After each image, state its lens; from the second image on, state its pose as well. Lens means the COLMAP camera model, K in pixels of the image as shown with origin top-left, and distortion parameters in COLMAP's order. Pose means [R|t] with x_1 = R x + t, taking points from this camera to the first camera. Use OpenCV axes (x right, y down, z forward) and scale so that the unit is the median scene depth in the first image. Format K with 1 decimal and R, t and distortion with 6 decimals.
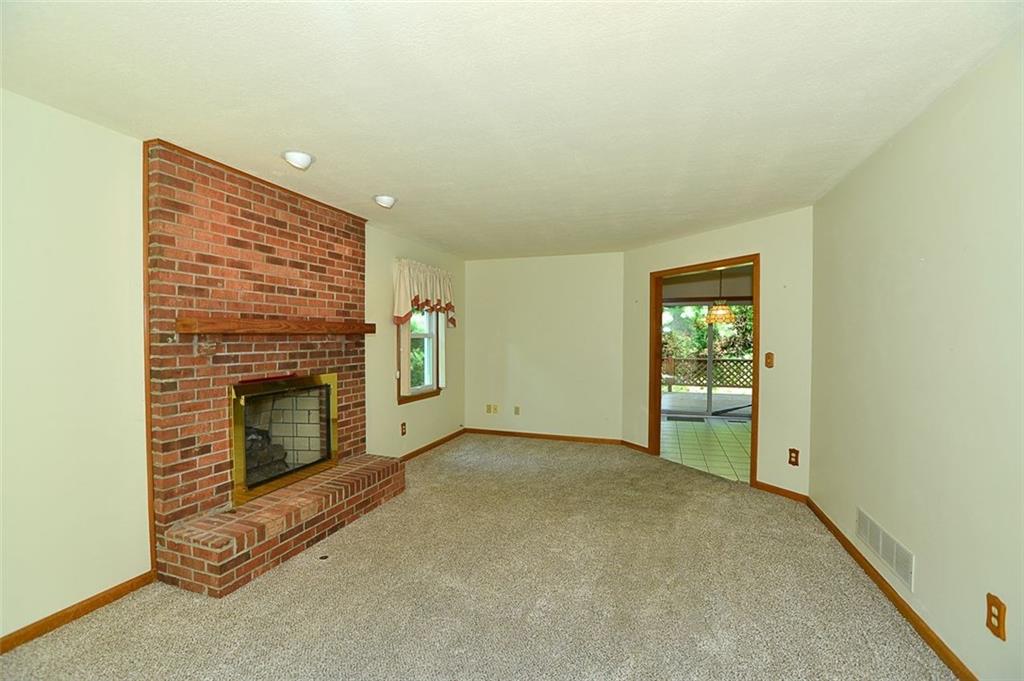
lens RADIAL K [[463.0, 0, 495.9], [0, 463.0, 345.6], [0, 0, 1]] dist [-0.000824, -0.000010]
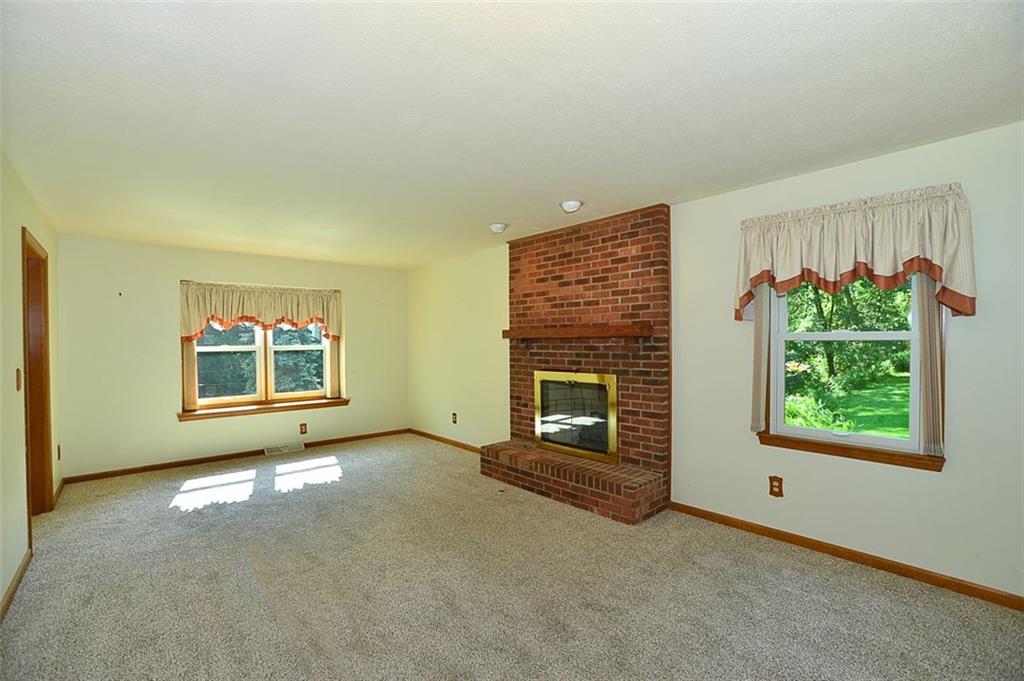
lens RADIAL K [[463.0, 0, 495.9], [0, 463.0, 345.6], [0, 0, 1]] dist [-0.000824, -0.000010]
pose [[-0.485930, 0.012354, -0.873911, 0.756358], [-0.010592, 0.999743, 0.020022, -0.026605], [0.873934, 0.018986, -0.485674, 1.399083]]
